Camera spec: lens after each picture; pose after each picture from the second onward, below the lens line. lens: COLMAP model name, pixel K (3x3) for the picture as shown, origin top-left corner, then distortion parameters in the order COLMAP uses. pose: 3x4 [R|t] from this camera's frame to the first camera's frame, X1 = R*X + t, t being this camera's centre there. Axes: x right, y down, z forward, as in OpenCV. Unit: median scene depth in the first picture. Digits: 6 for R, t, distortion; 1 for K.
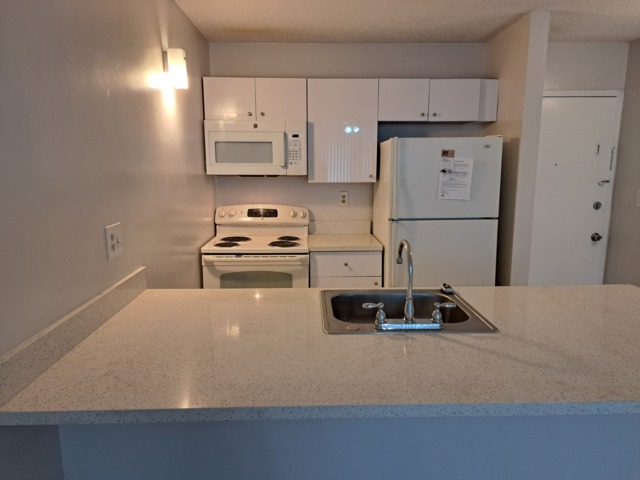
lens RADIAL K [[453.4, 0, 324.7], [0, 453.4, 239.1], [0, 0, 1]] dist [0.111459, -0.129745]
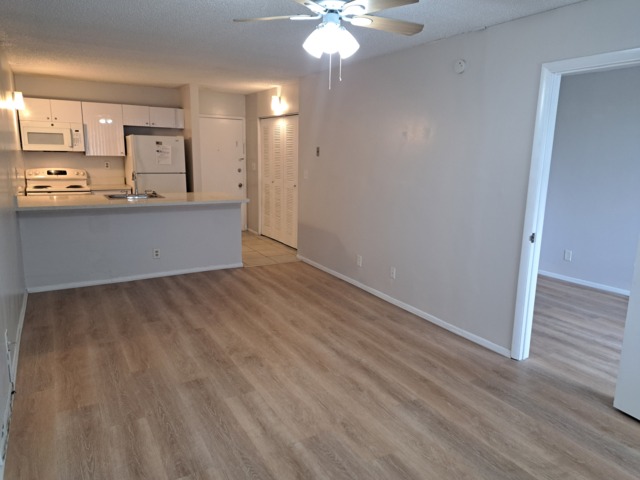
lens RADIAL K [[453.4, 0, 324.7], [0, 453.4, 239.1], [0, 0, 1]] dist [0.111459, -0.129745]
pose [[0.878848, -0.072804, 0.471514, -0.098899], [0.058953, 0.997286, 0.044104, 0.200746], [-0.473446, -0.010964, 0.880755, -1.201017]]
